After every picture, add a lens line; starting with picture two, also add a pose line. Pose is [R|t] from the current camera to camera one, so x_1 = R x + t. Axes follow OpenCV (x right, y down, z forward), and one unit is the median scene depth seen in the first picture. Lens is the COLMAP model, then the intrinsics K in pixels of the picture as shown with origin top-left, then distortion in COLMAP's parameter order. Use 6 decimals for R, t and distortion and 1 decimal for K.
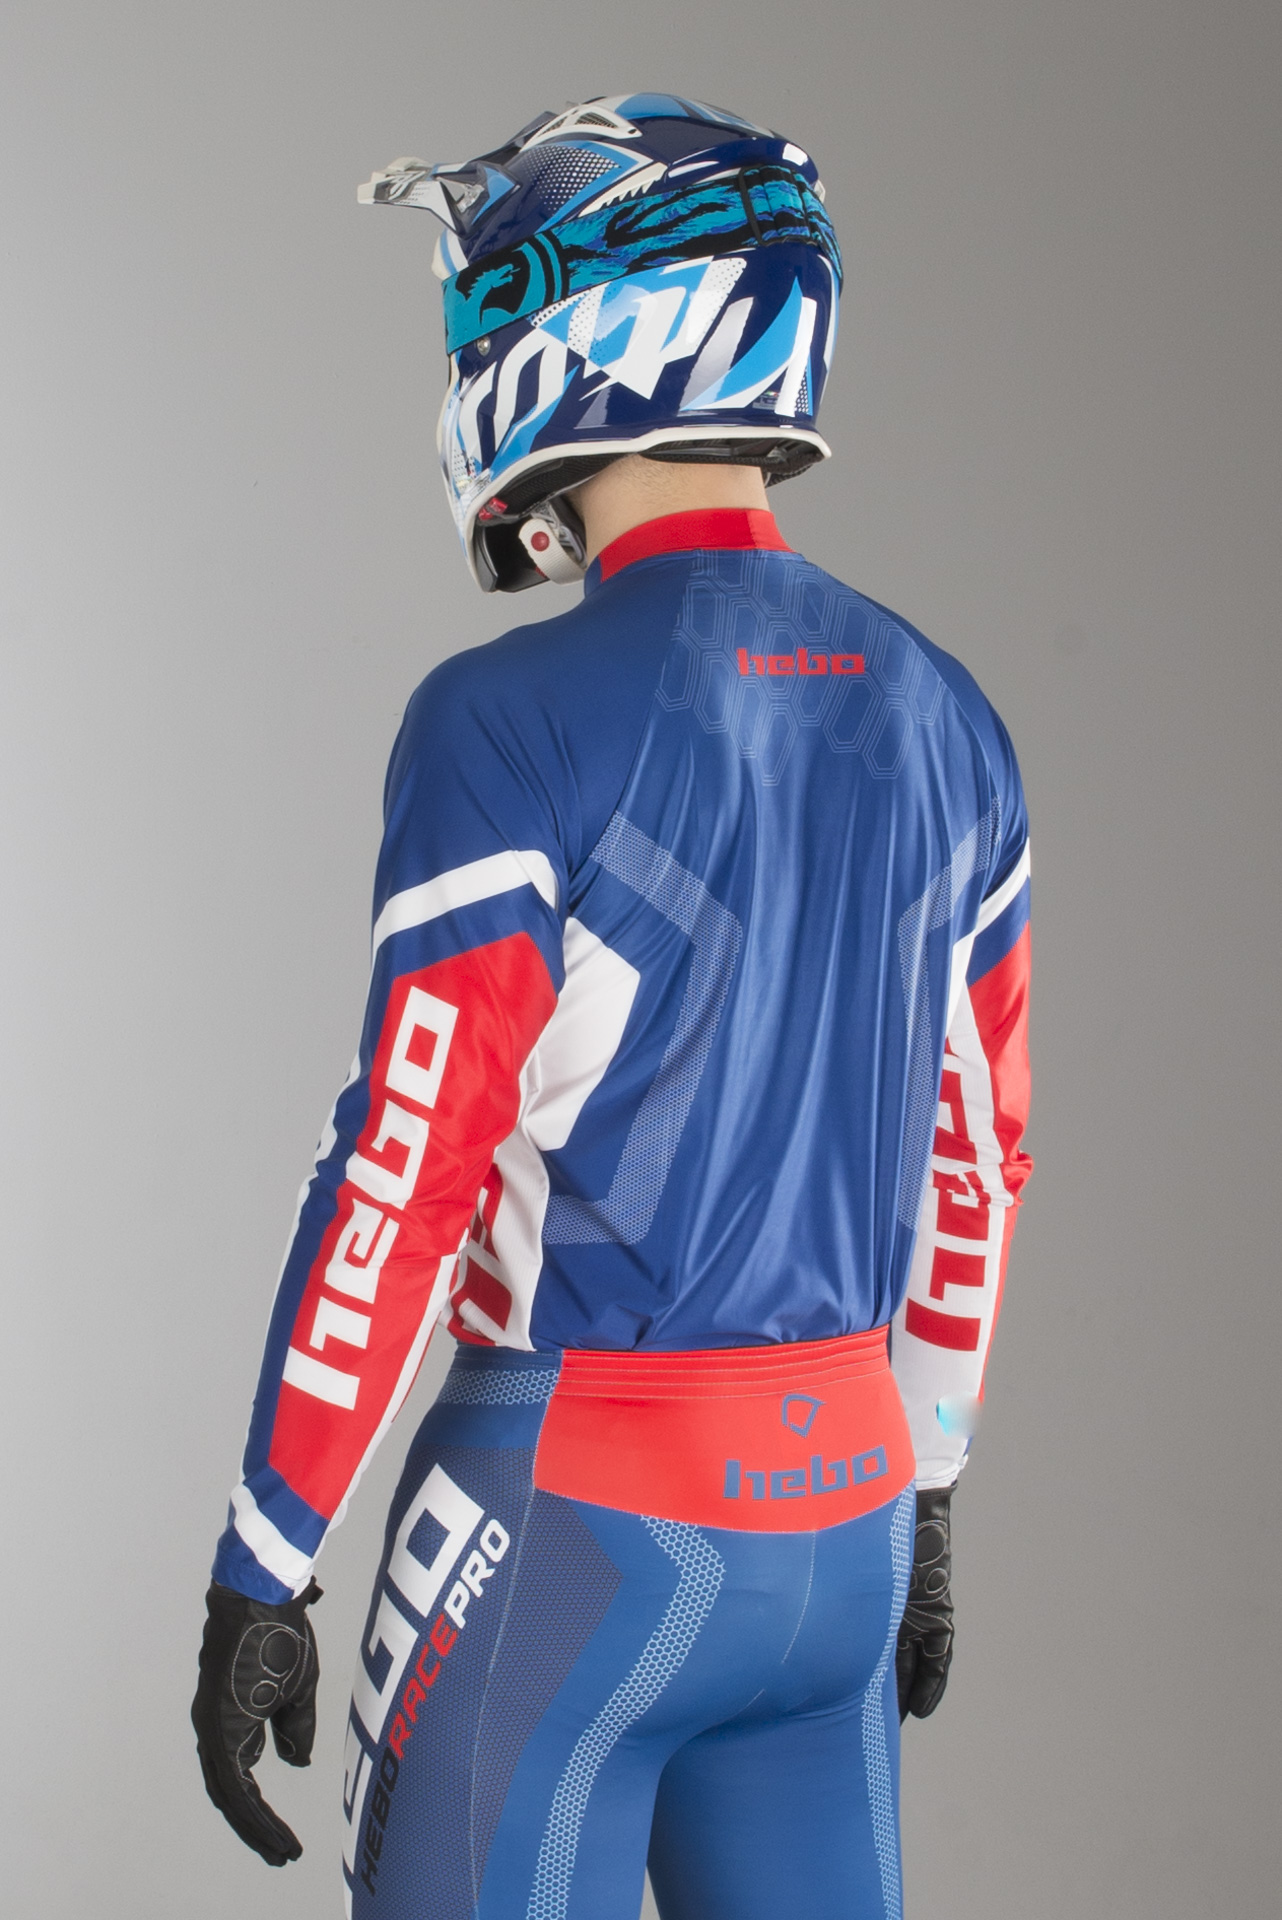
lens RADIAL K [[1540.9, 0, 641.0], [0, 1540.9, 960.0], [0, 0, 1]] dist [0.000135, 0.004817]
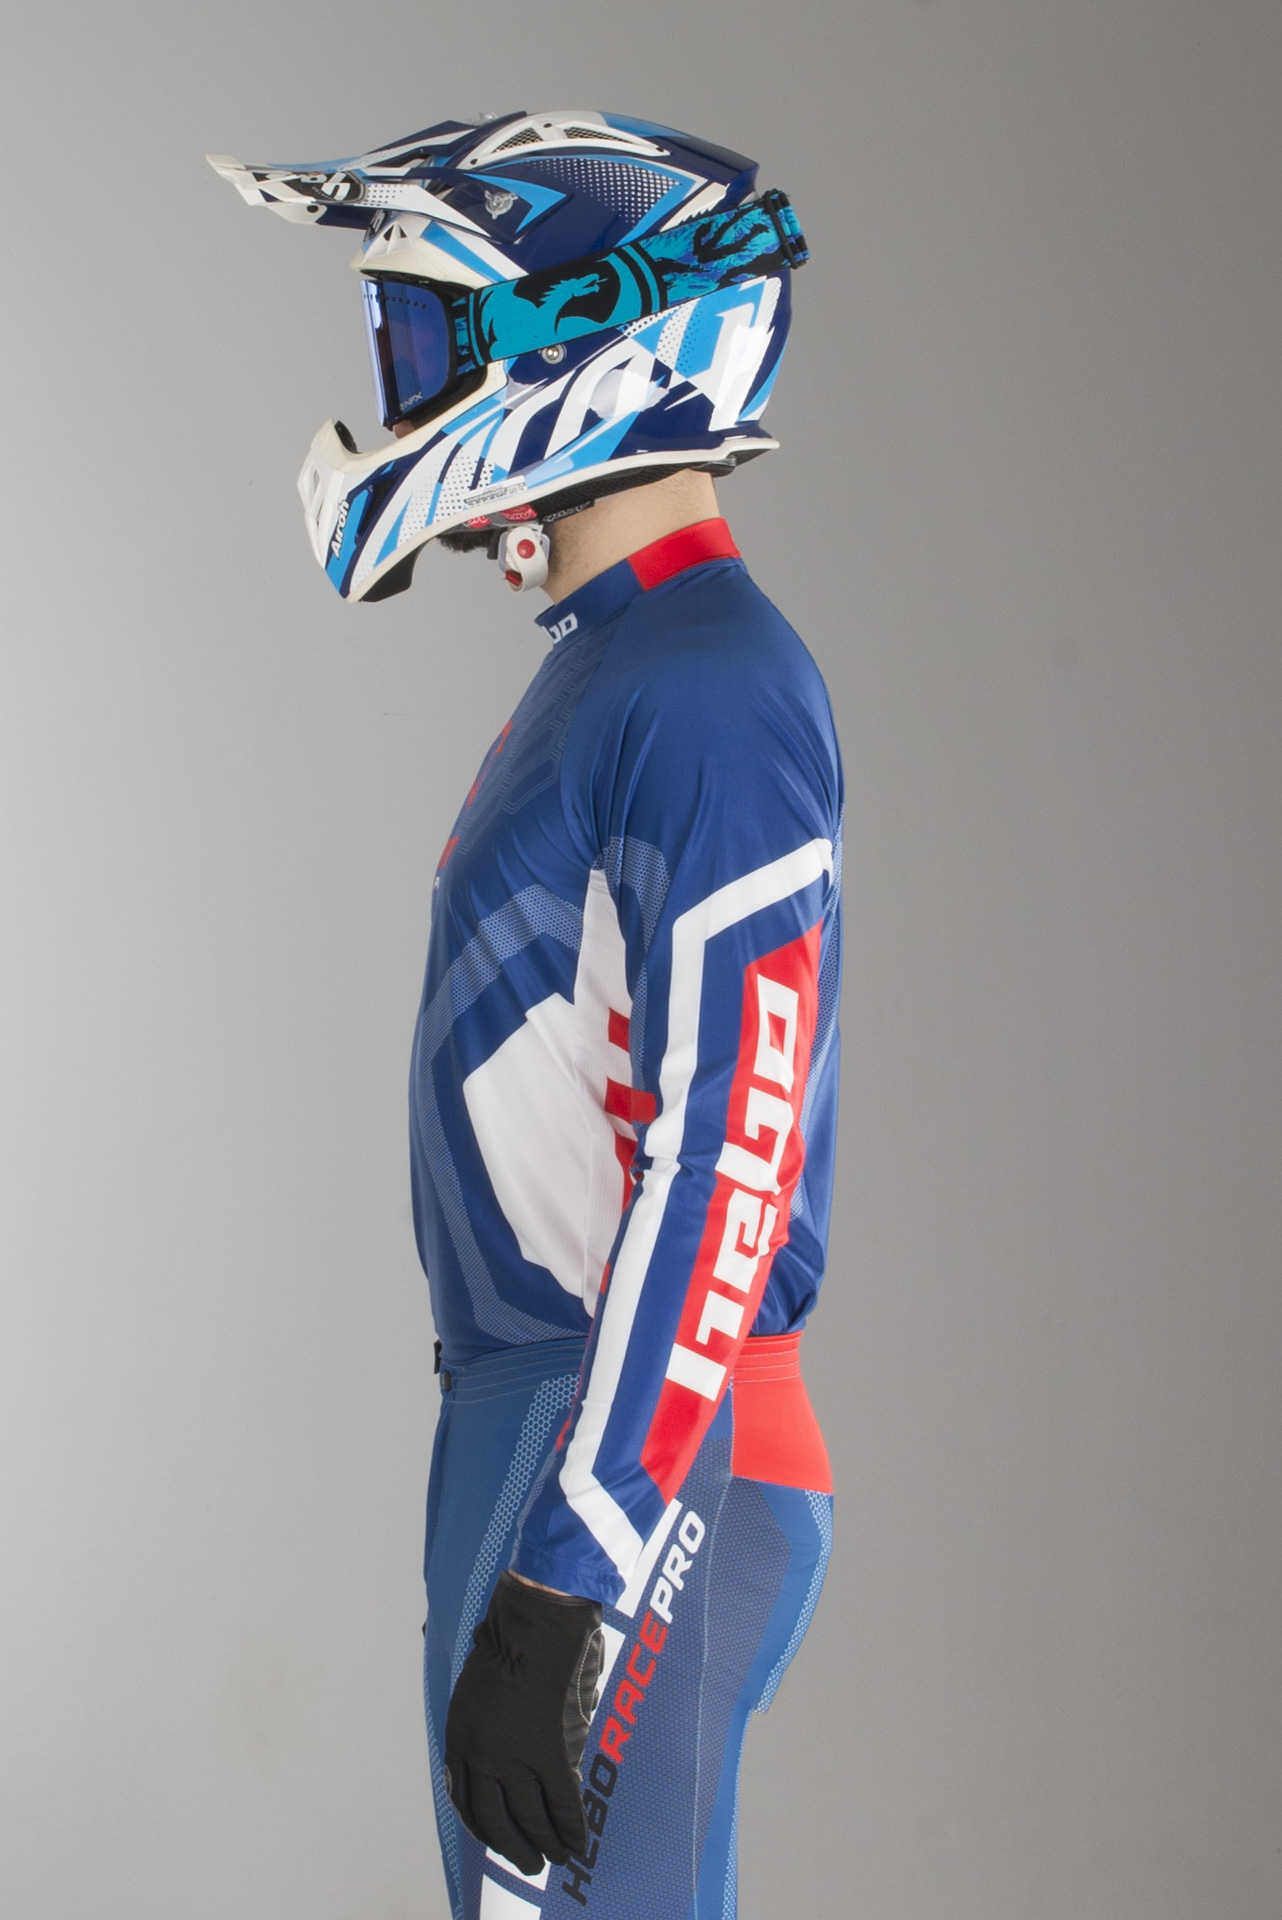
lens RADIAL K [[1540.9, 0, 641.0], [0, 1540.9, 960.0], [0, 0, 1]] dist [0.000135, 0.004817]
pose [[0.973905, -0.052895, 0.220705, -0.308456], [0.055225, 0.998464, -0.004395, 0.004273], [-0.220134, 0.016469, 0.975331, 0.014287]]
